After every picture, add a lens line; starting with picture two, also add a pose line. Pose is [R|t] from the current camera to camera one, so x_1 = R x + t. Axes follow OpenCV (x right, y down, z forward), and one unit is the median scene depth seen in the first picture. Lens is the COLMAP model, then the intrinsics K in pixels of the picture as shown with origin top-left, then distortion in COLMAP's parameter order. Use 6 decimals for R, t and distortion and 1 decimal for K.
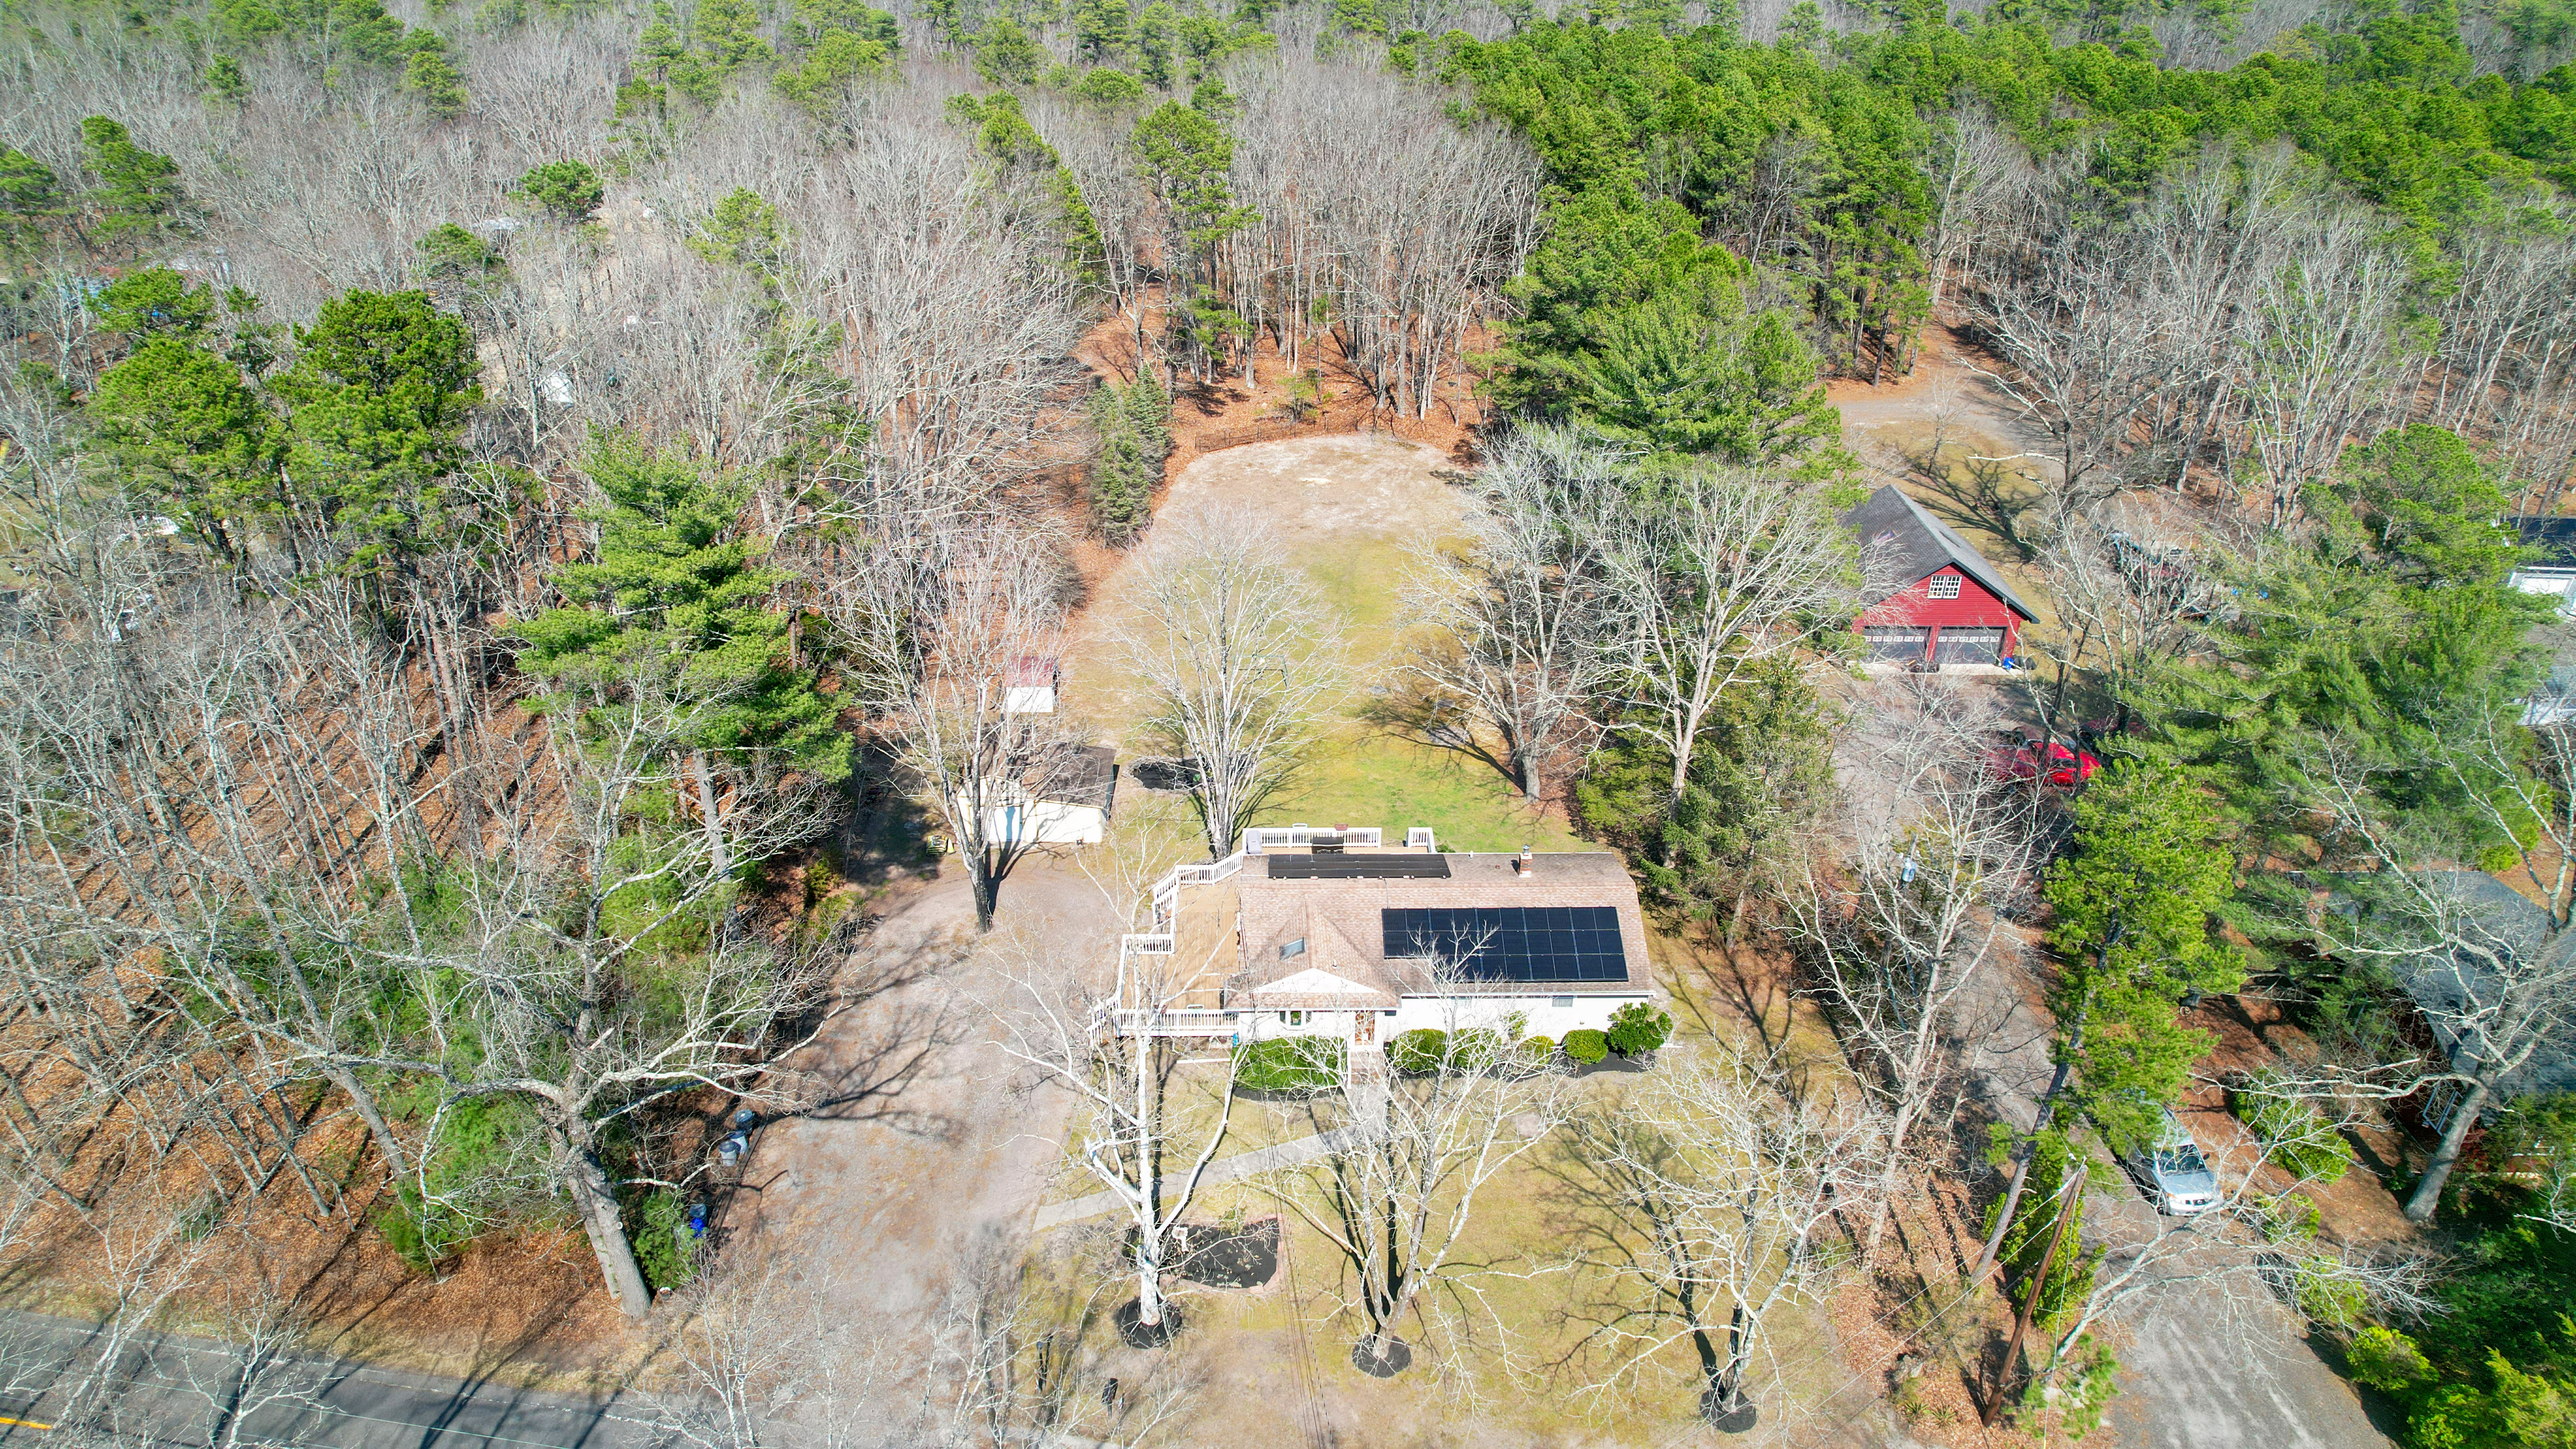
lens RADIAL K [[1670.3, 0, 1289.9], [0, 1670.3, 725.0], [0, 0, 1]] dist [-0.011019, 0.000197]
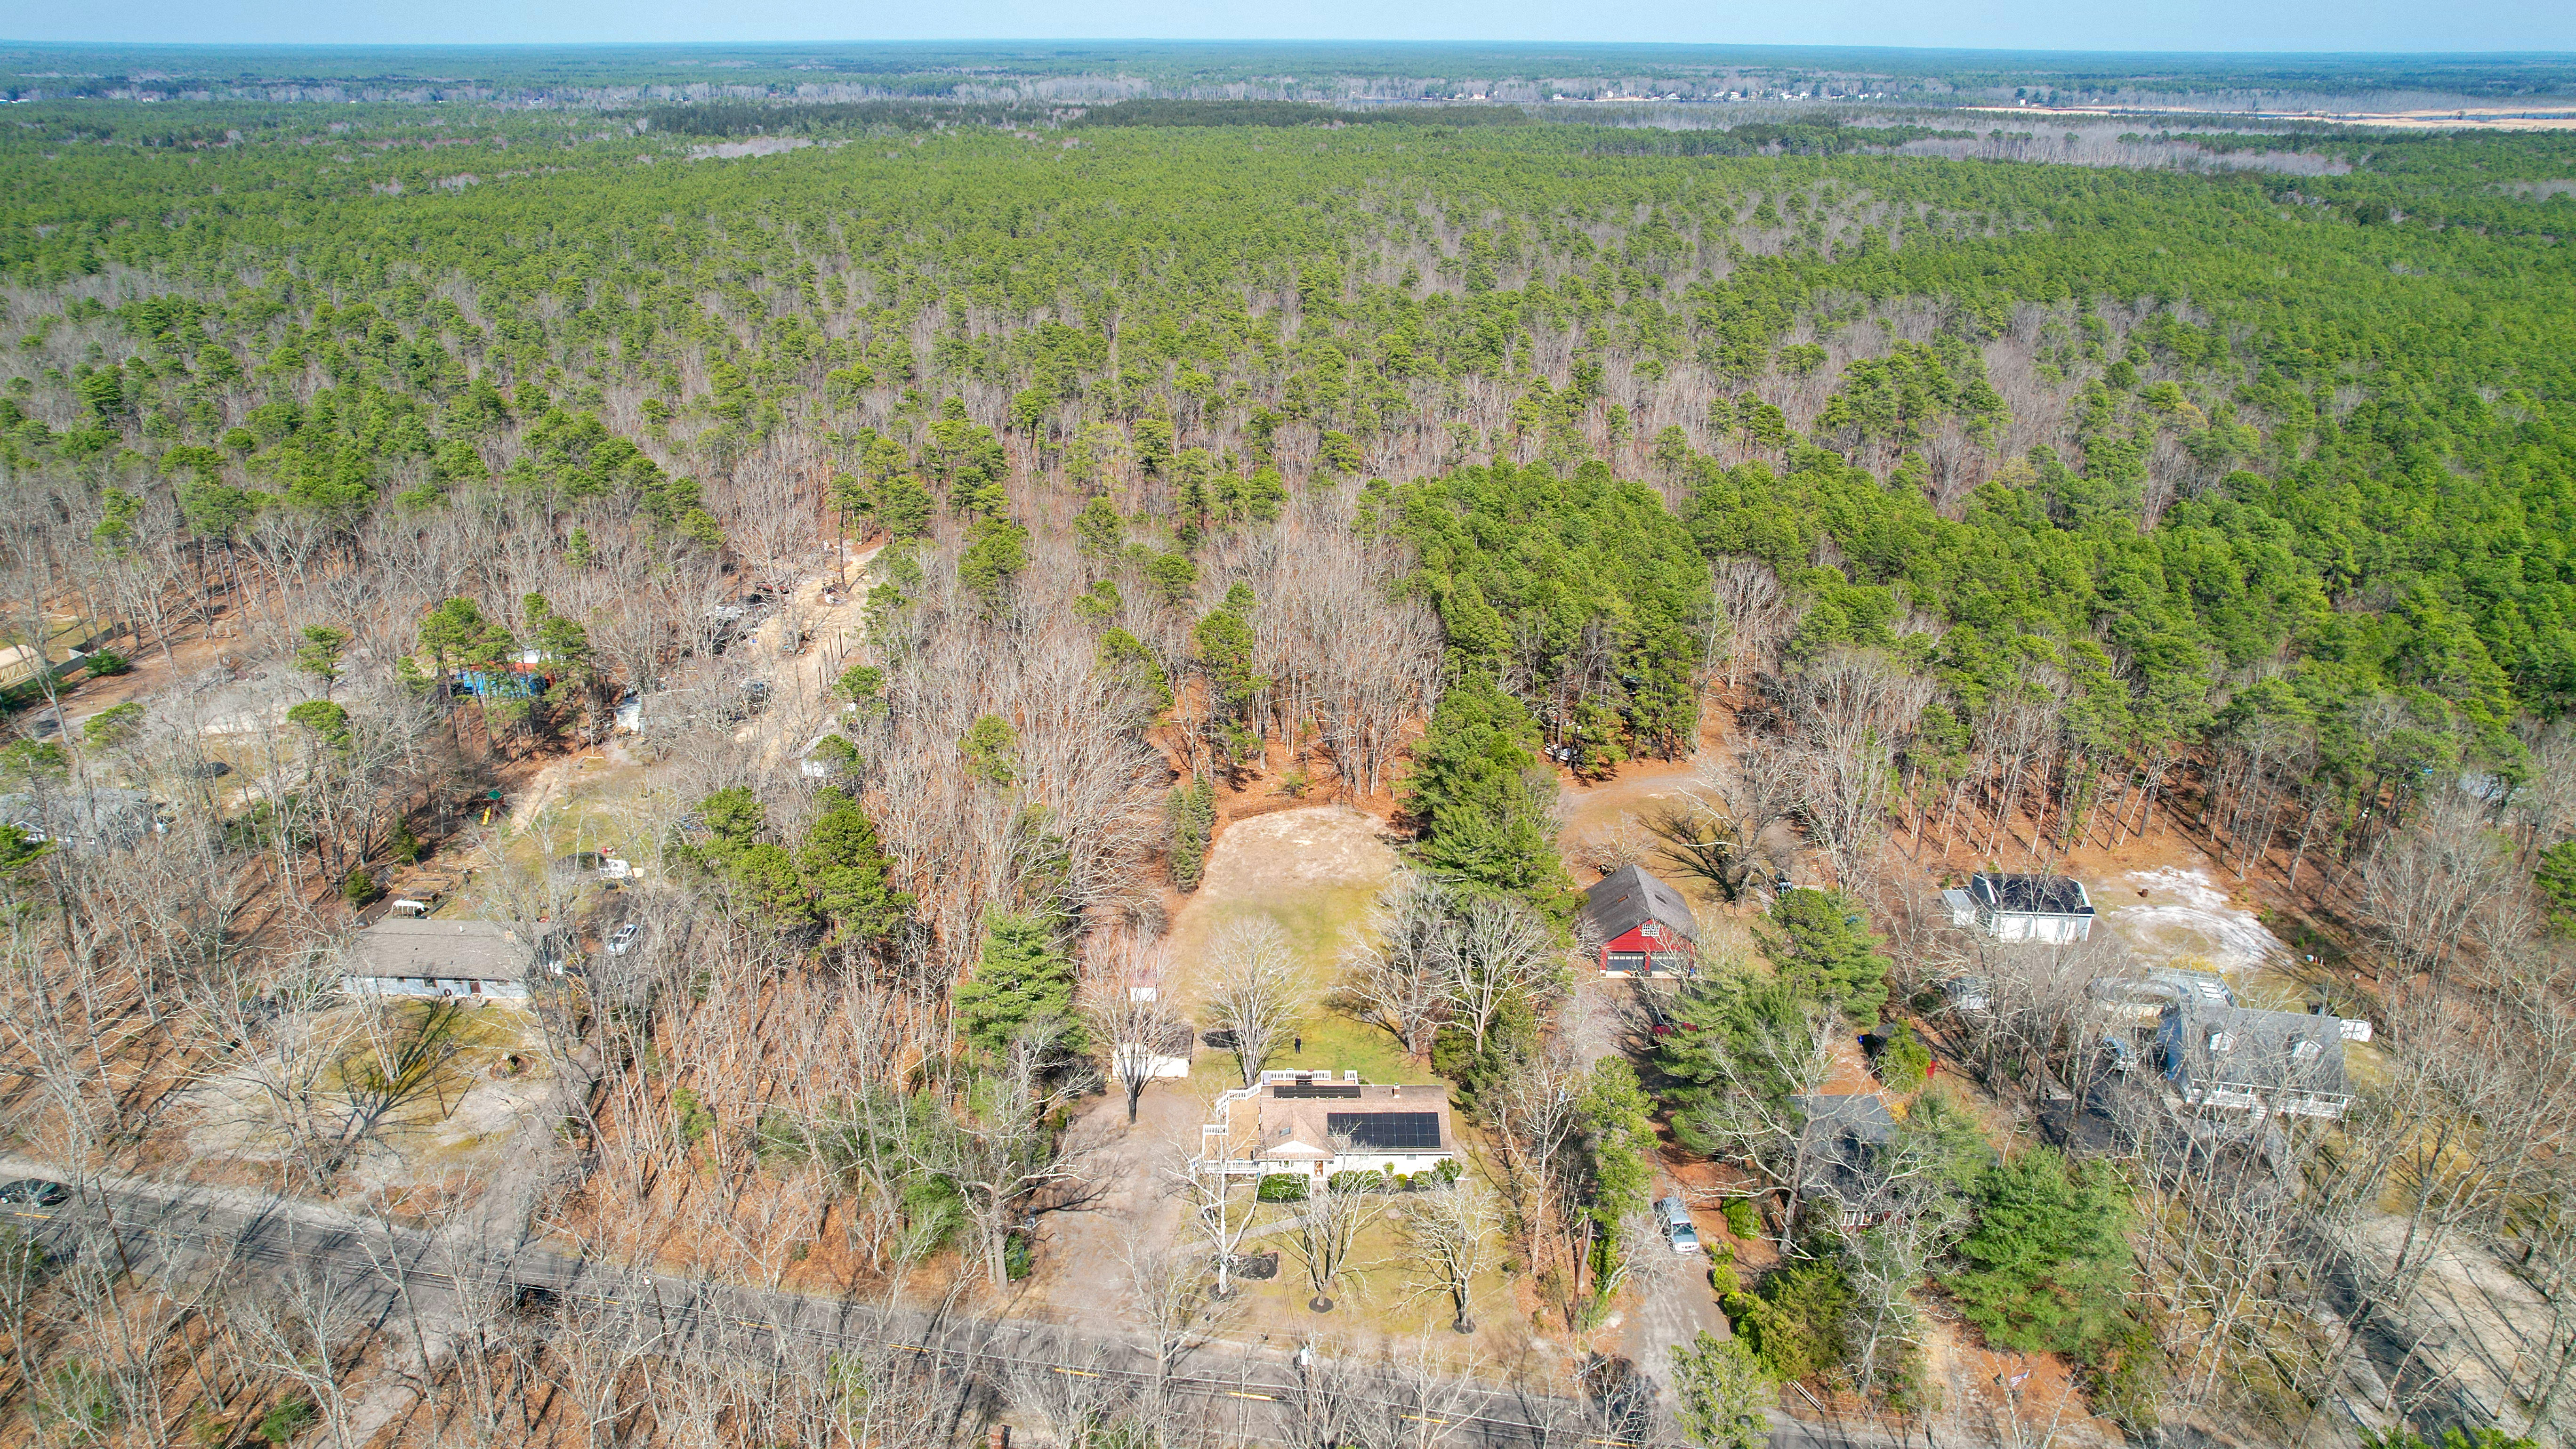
lens RADIAL K [[1670.3, 0, 1288.5], [0, 1670.3, 733.6], [0, 0, 1]] dist [-0.011019, 0.000197]
pose [[0.999990, 0.003226, -0.003174, 0.009424], [-0.003550, 0.994132, -0.108114, -0.123128], [0.002807, 0.108124, 0.994133, -1.025186]]
